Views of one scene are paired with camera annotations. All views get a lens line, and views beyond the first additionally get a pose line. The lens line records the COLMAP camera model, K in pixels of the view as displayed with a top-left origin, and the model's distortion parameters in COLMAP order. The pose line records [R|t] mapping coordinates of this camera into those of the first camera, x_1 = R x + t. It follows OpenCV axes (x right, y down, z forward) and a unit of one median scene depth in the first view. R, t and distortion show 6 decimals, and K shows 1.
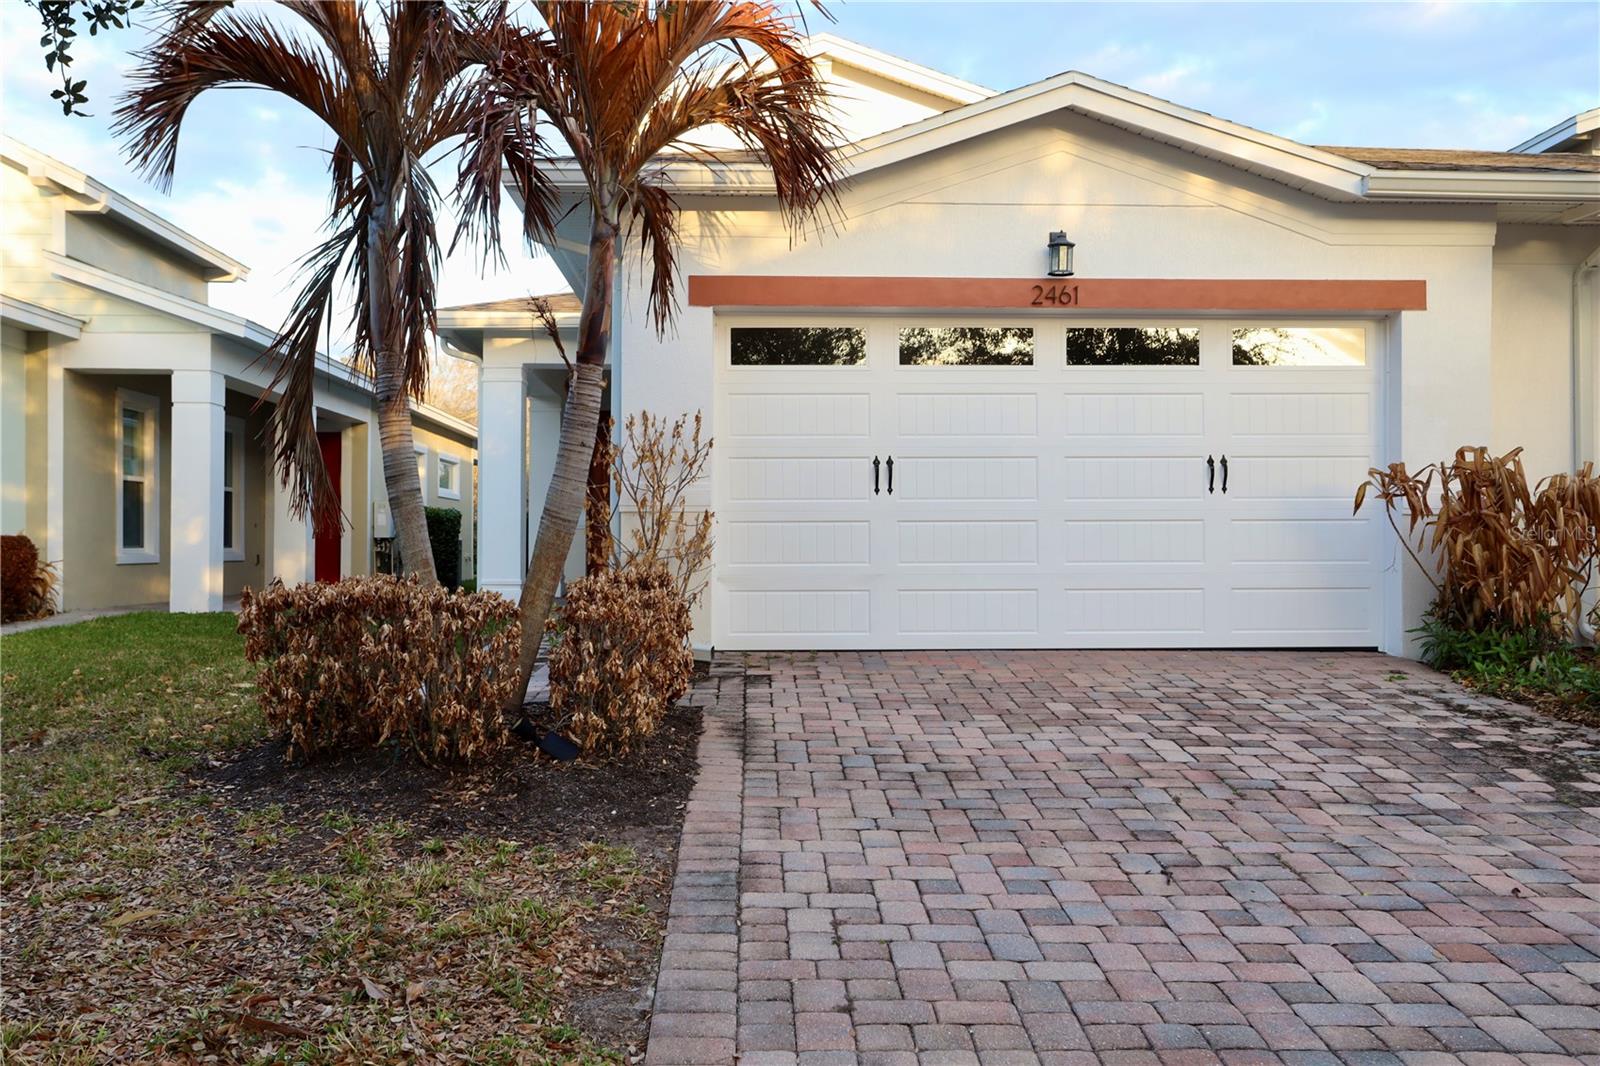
lens RADIAL K [[1529.4, 0, 800.0], [0, 1529.4, 533.0], [0, 0, 1]] dist [0.005428, 0.003116]
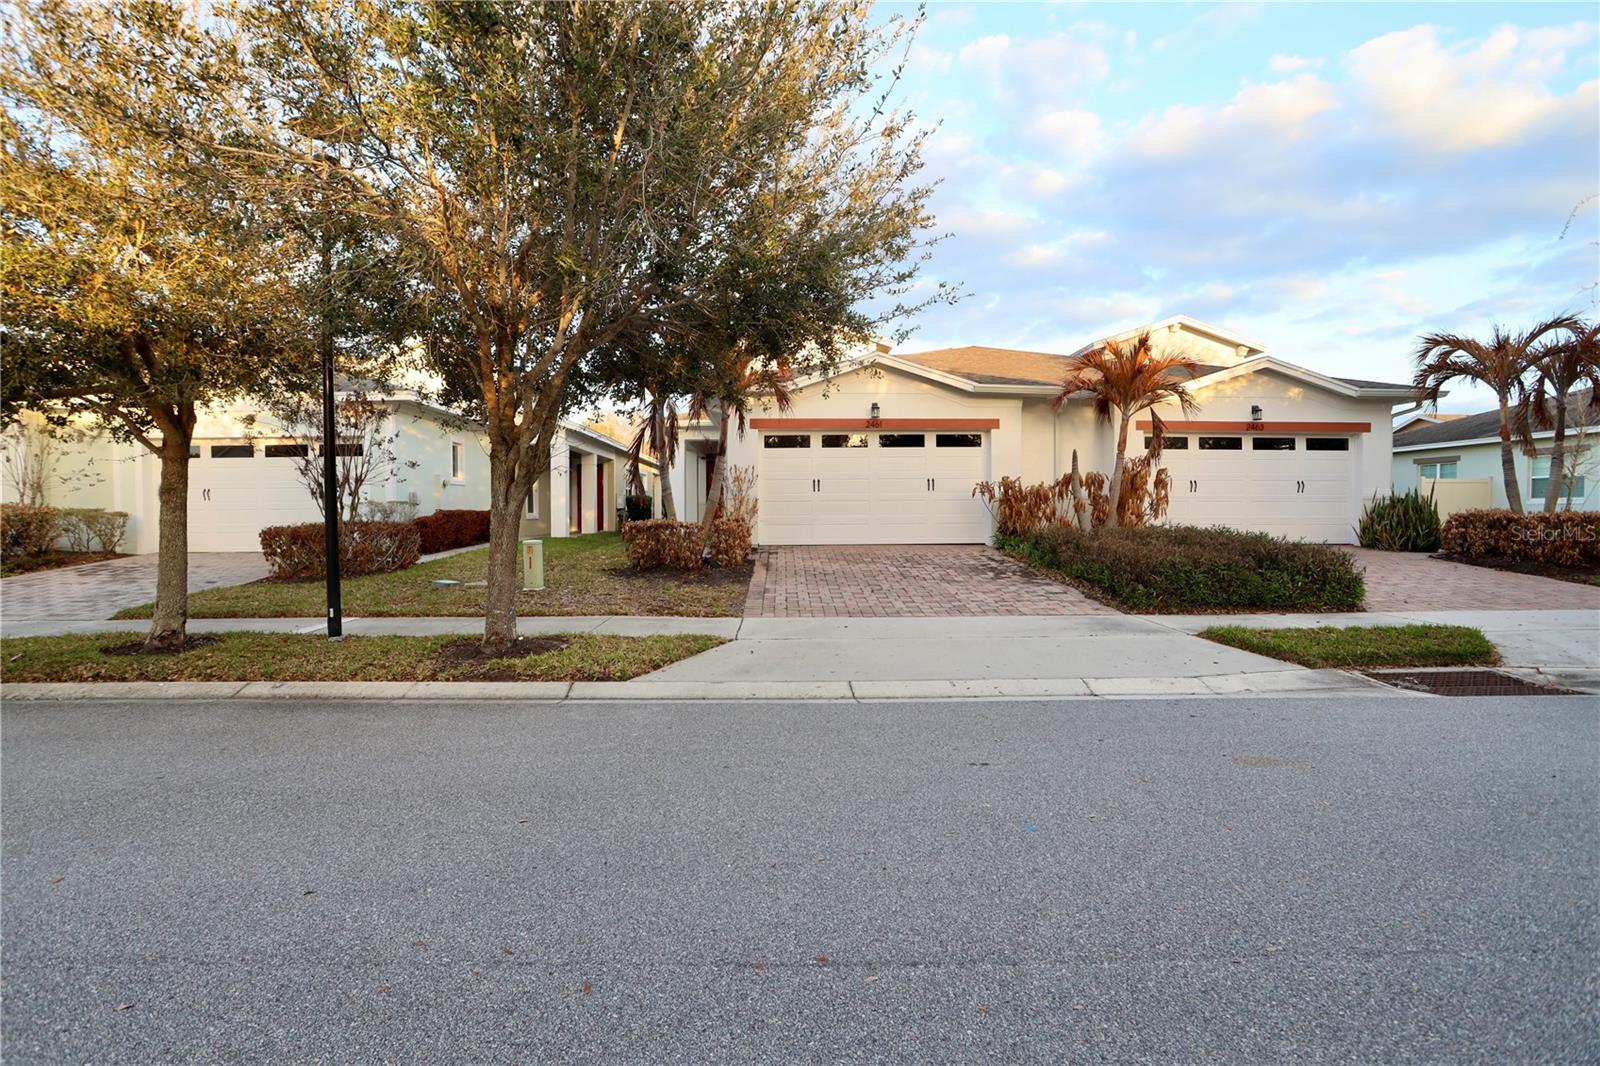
lens RADIAL K [[777.4, 0, 785.1], [0, 777.4, 534.1], [0, 0, 1]] dist [-0.072890, 0.030330]
pose [[0.999632, -0.003762, -0.026876, 0.037922], [0.004750, 0.999311, 0.036803, 0.000559], [0.026719, -0.036917, 0.998961, -0.549133]]
